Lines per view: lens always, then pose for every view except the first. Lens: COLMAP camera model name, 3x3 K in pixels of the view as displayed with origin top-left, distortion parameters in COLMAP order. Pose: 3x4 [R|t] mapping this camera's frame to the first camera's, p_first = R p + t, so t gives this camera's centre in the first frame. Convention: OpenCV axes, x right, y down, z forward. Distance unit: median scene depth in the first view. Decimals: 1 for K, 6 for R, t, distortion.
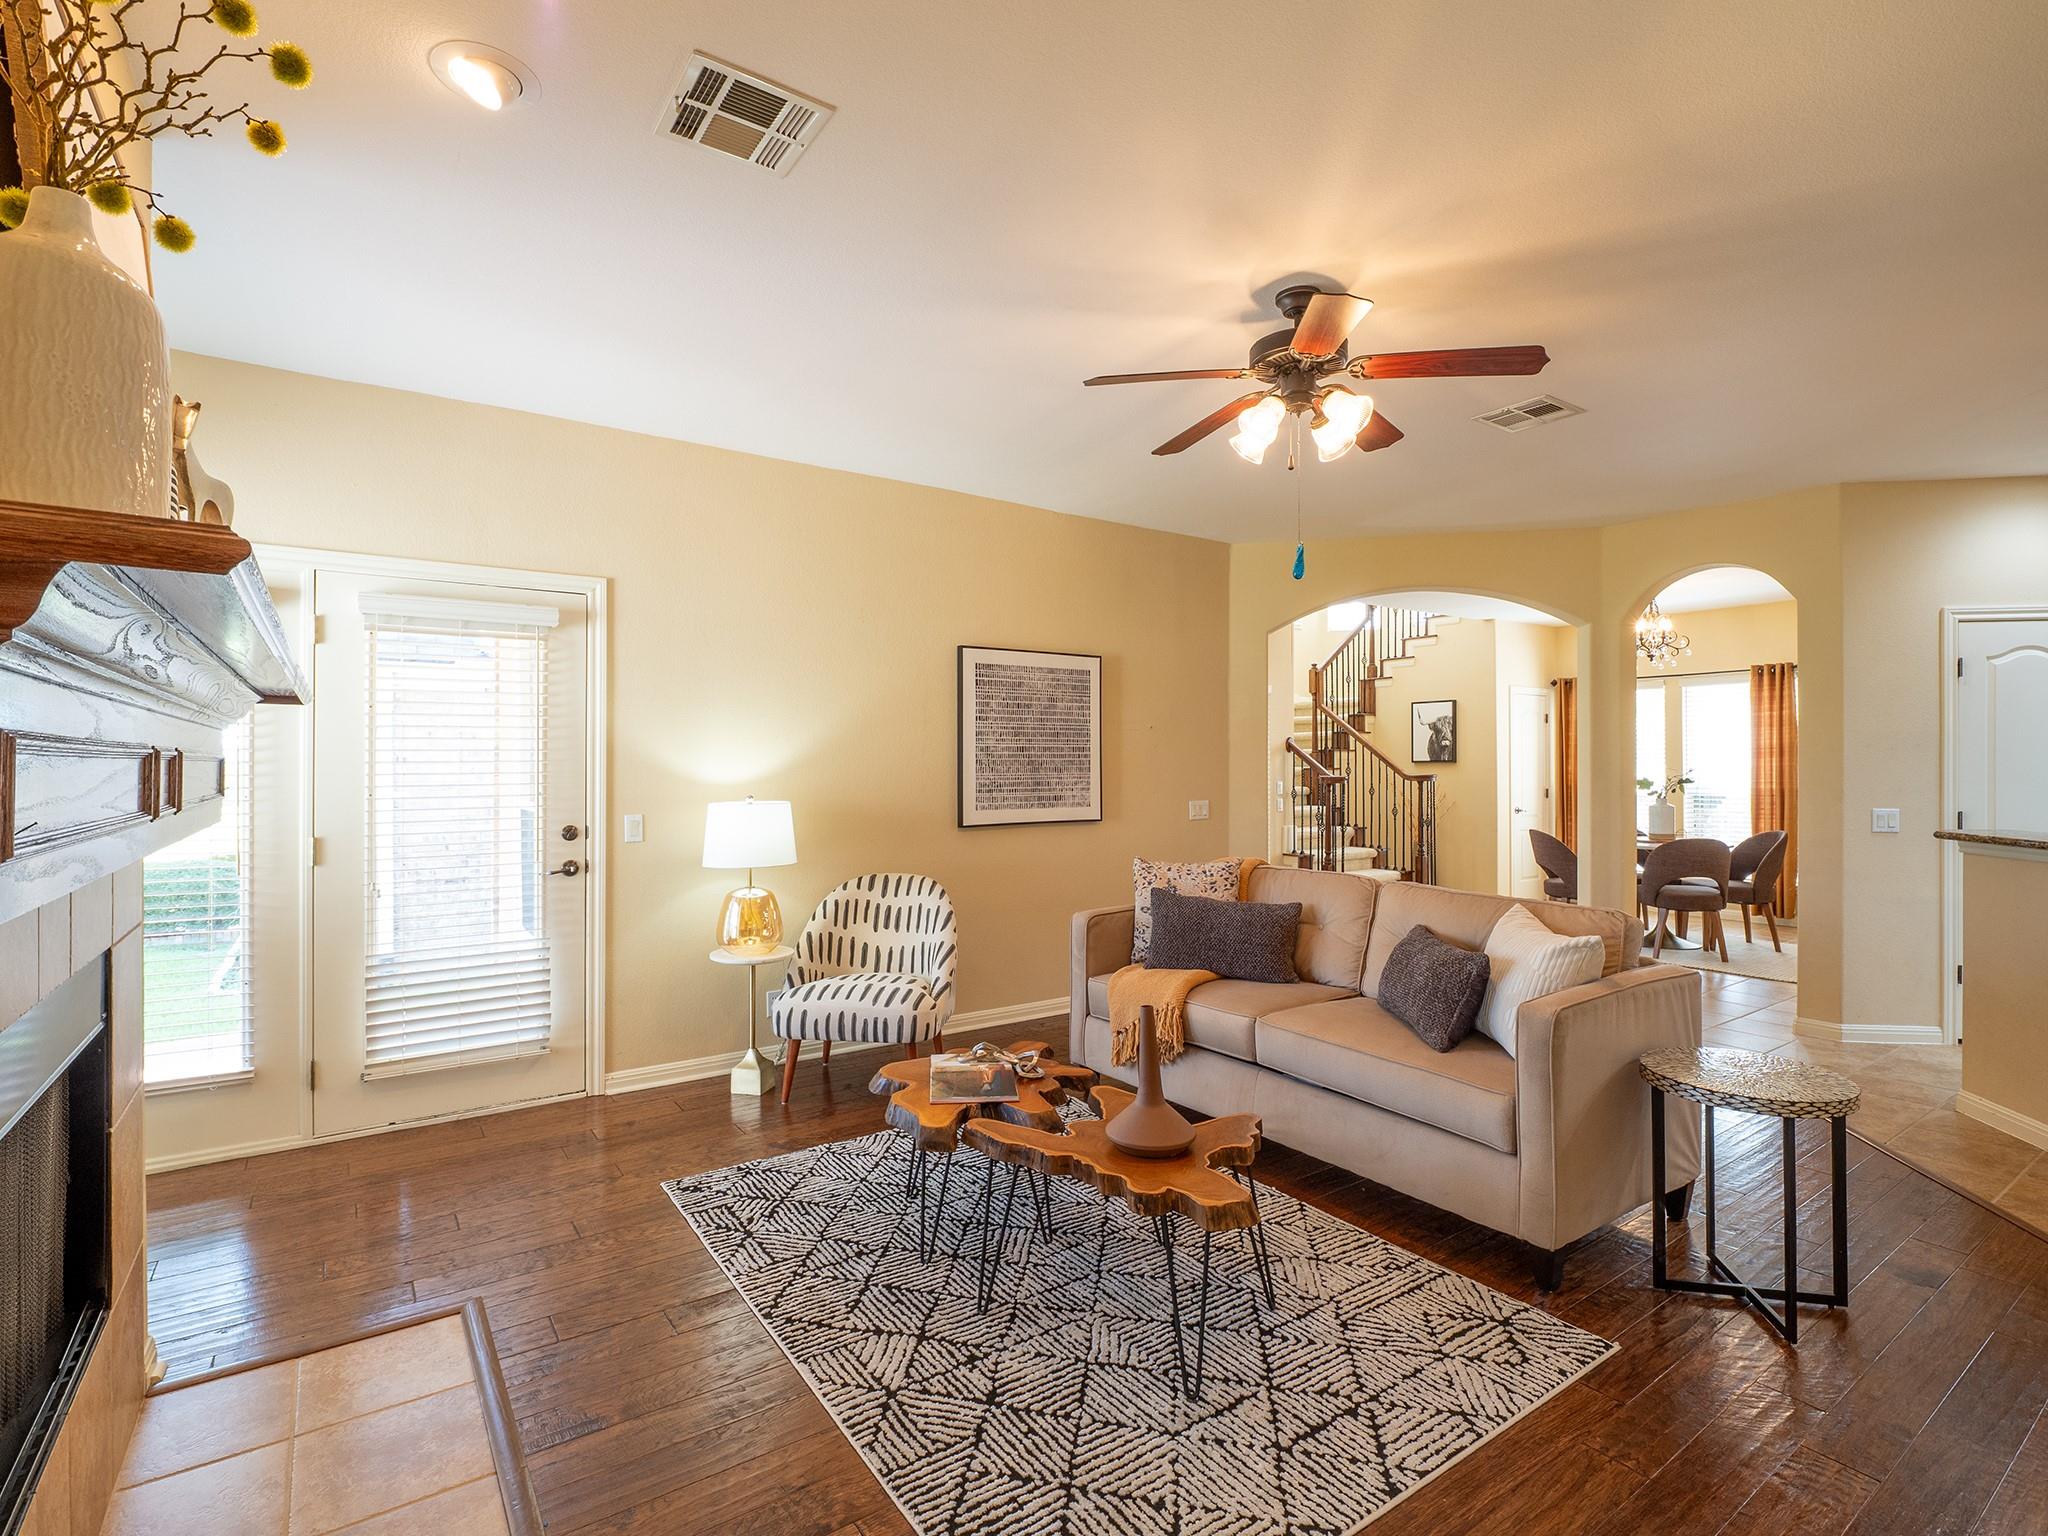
lens RADIAL K [[976.9, 0, 1012.4], [0, 976.9, 762.7], [0, 0, 1]] dist [-0.005975, -0.001540]
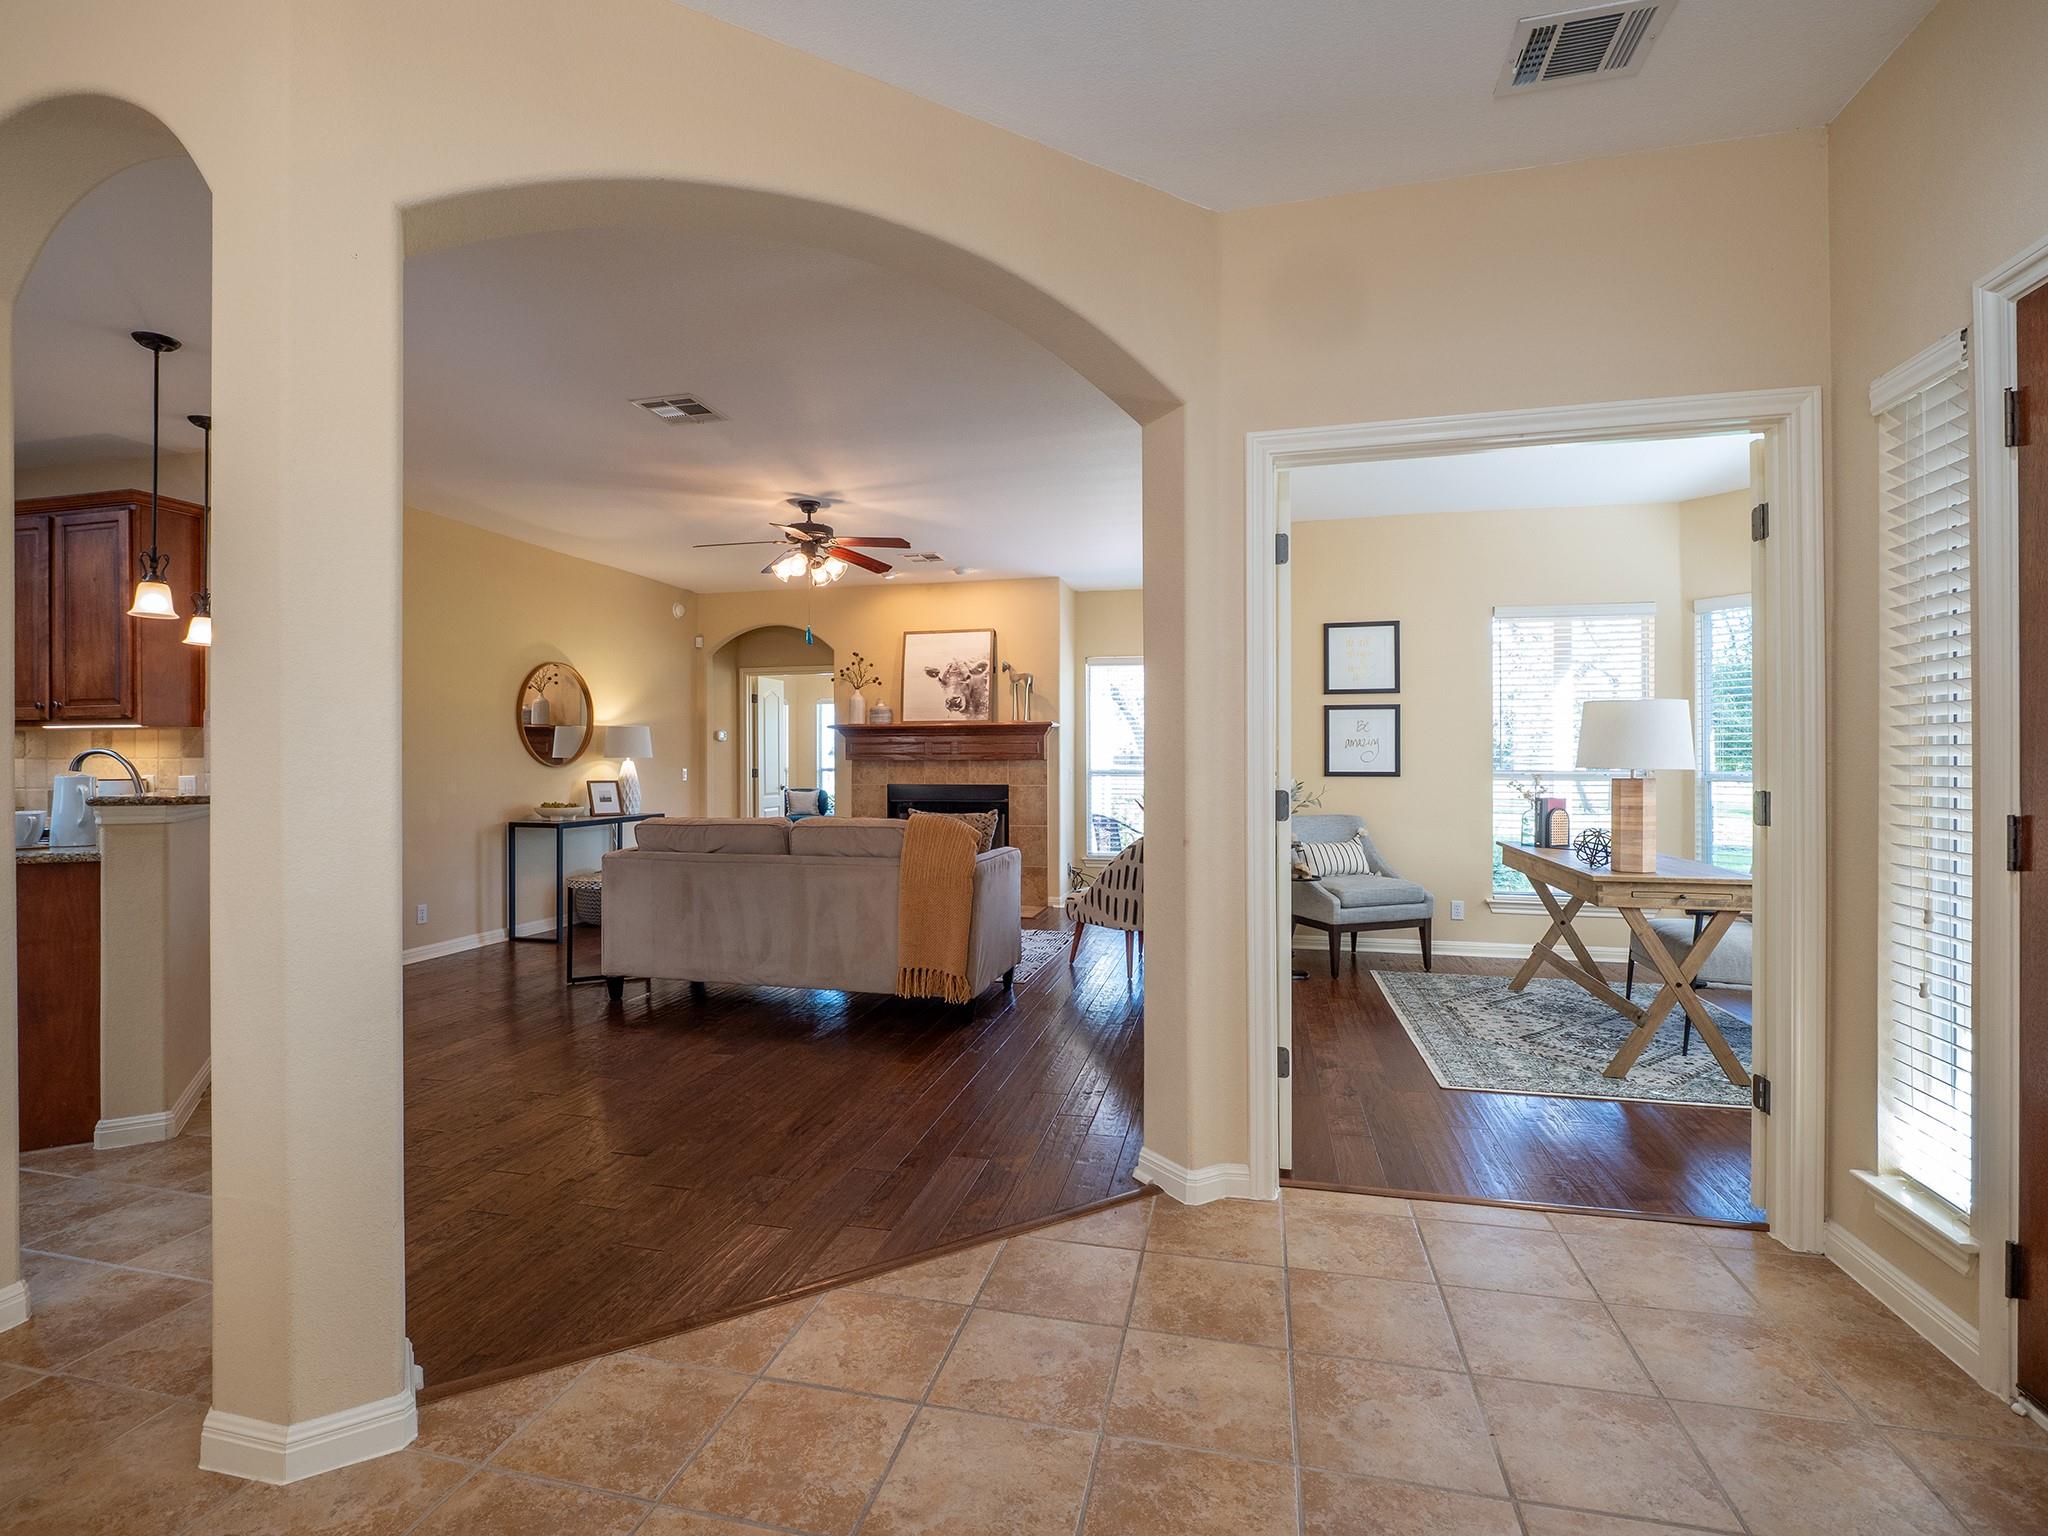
lens RADIAL K [[976.9, 0, 1012.4], [0, 976.9, 762.7], [0, 0, 1]] dist [-0.005975, -0.001540]
pose [[-0.745275, 0.000892, -0.666756, 1.061232], [0.002847, 0.999994, -0.001845, 0.047769], [0.666751, -0.003273, -0.745273, 2.231544]]
